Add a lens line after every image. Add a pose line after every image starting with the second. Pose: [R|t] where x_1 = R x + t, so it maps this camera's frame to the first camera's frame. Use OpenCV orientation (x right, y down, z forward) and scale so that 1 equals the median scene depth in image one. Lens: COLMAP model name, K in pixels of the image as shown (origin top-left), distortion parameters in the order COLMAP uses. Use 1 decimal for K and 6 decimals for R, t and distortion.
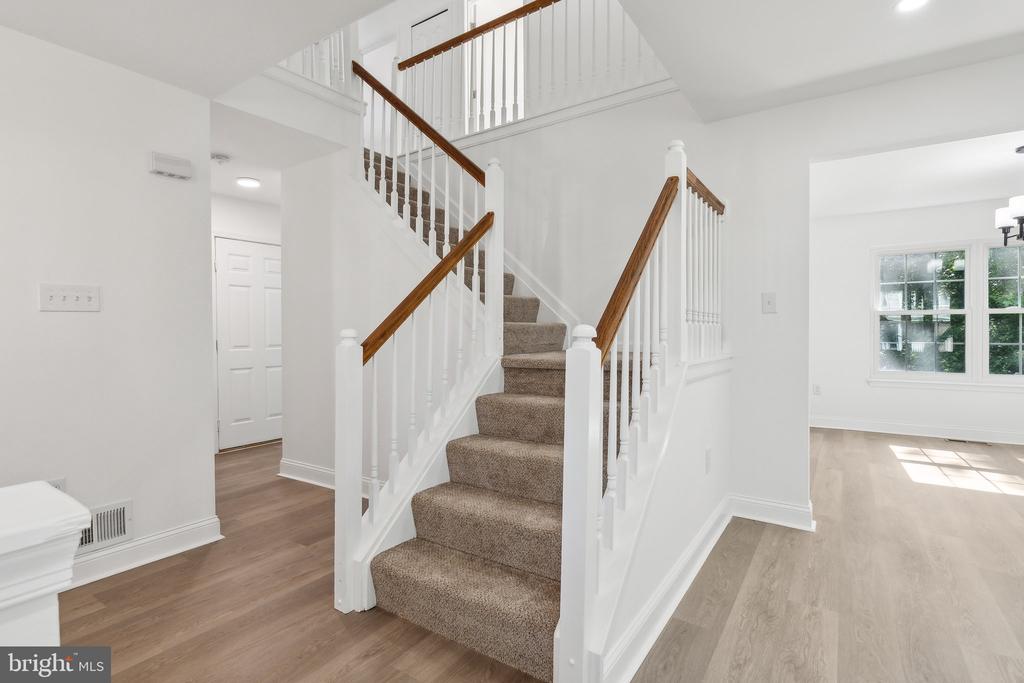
lens RADIAL K [[498.9, 0, 511.3], [0, 498.9, 336.2], [0, 0, 1]] dist [-0.000909, 0.000245]
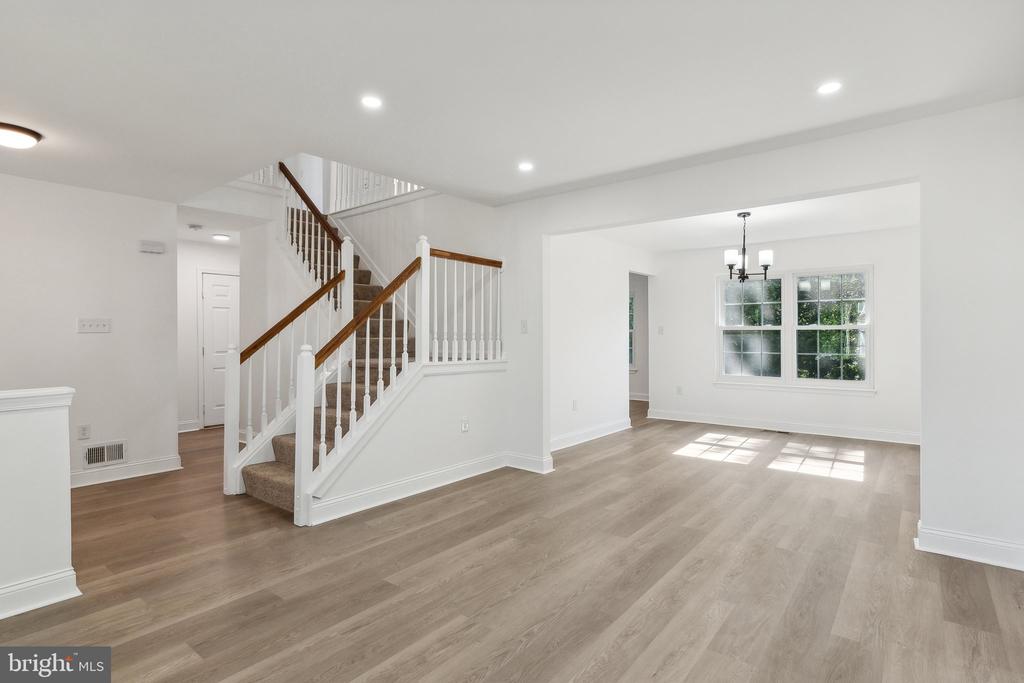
lens RADIAL K [[513.7, 0, 514.5], [0, 513.7, 339.3], [0, 0, 1]] dist [0.000748, -0.000655]
pose [[0.997397, 0.004708, -0.071950, 0.609913], [-0.005089, 0.999974, -0.005113, -0.018846], [0.071924, 0.005466, 0.997395, -0.592283]]
